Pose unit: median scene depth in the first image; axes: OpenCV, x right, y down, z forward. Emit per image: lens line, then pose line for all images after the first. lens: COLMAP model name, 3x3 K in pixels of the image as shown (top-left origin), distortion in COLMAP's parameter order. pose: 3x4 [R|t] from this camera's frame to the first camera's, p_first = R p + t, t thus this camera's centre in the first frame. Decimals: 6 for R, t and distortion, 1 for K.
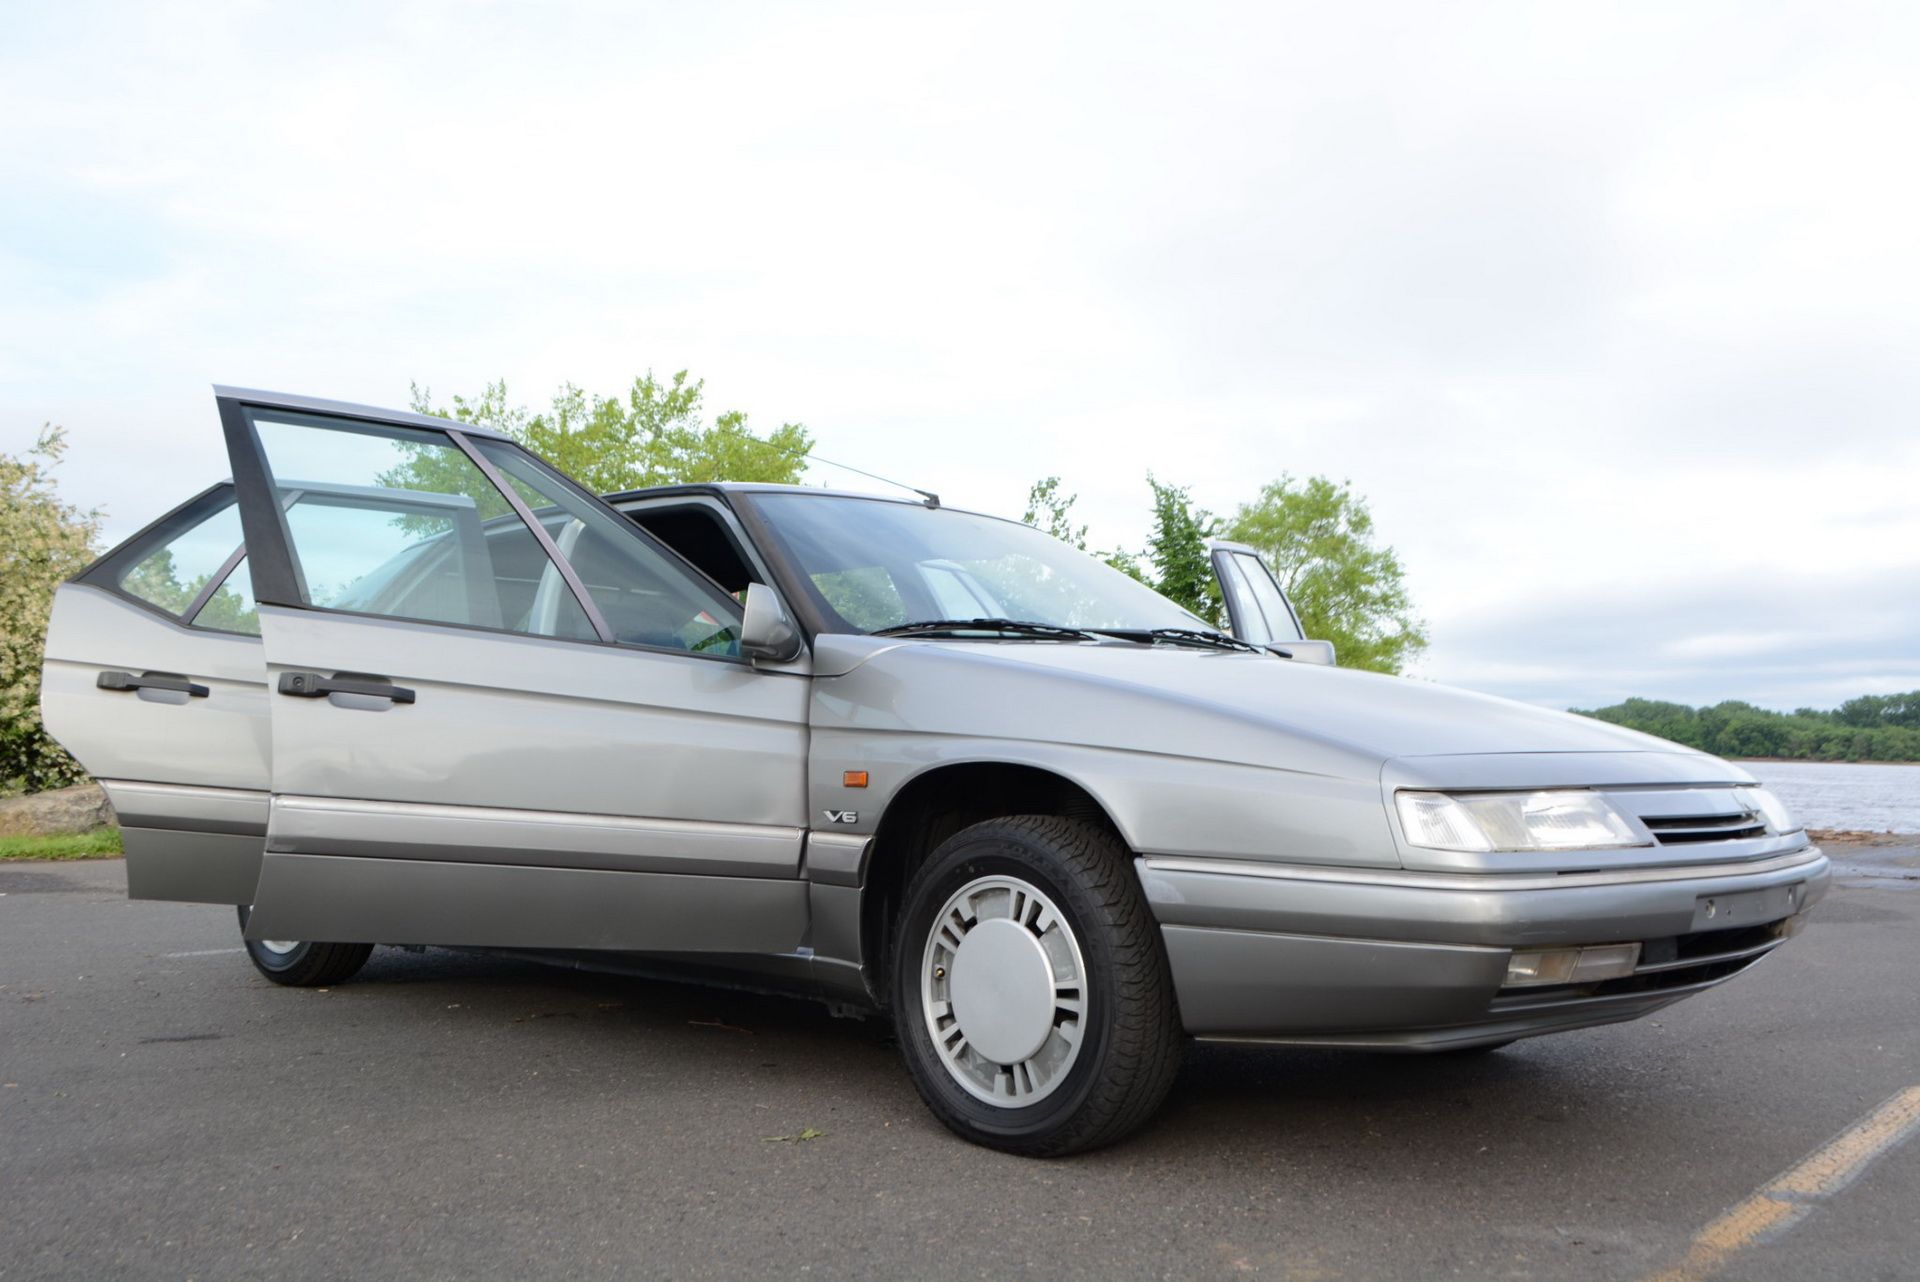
lens RADIAL K [[1811.0, 0, 985.6], [0, 1811.0, 641.7], [0, 0, 1]] dist [-0.069184, 0.000000]
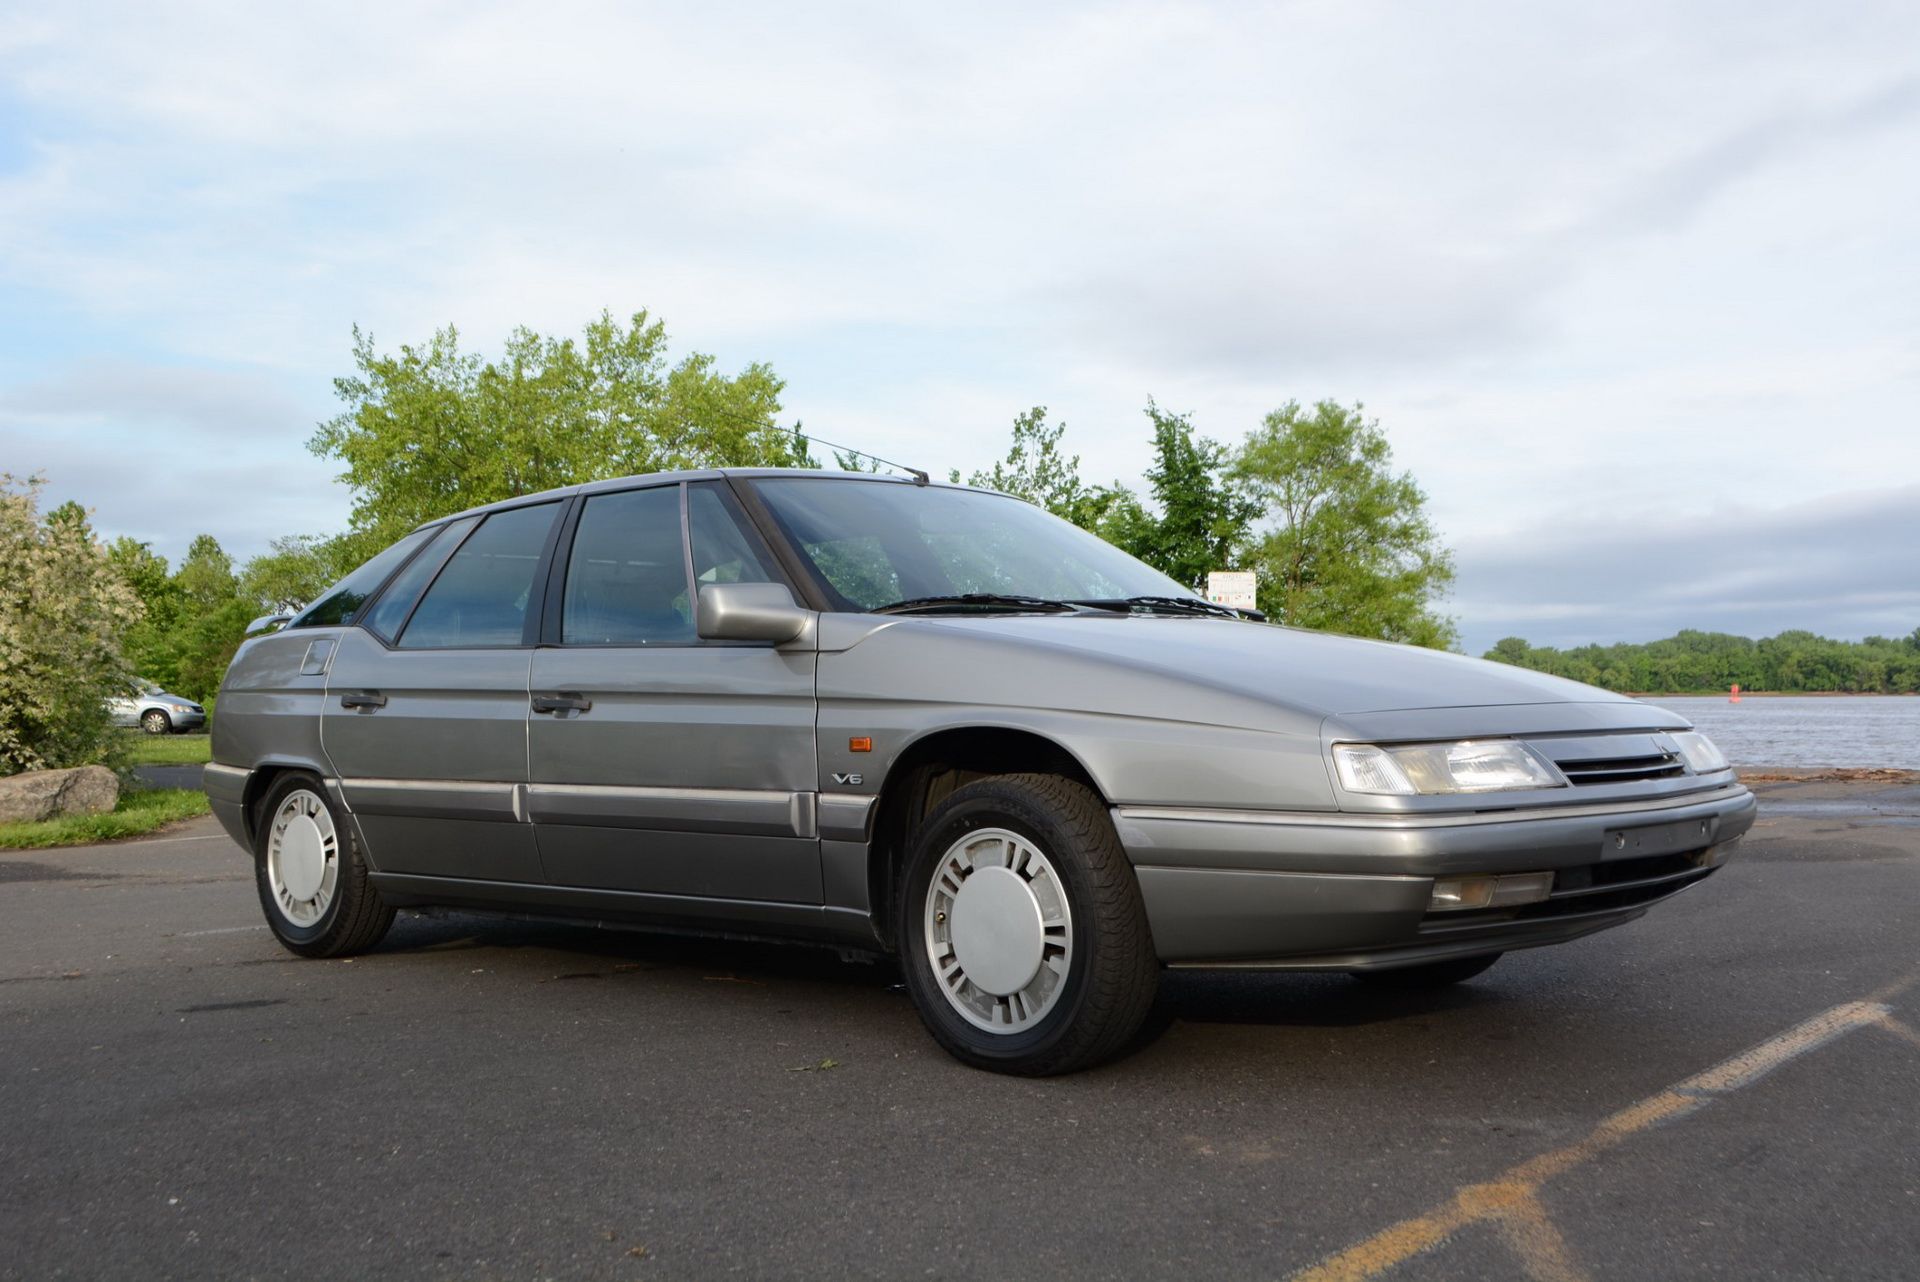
lens RADIAL K [[1980.4, 0, 974.8], [0, 1980.4, 624.7], [0, 0, 1]] dist [-0.063255, 0.000000]
pose [[0.999640, -0.026801, -0.001023, 0.001707], [0.026815, 0.999458, 0.019087, -0.019634], [0.000510, -0.019108, 0.999817, -0.216938]]
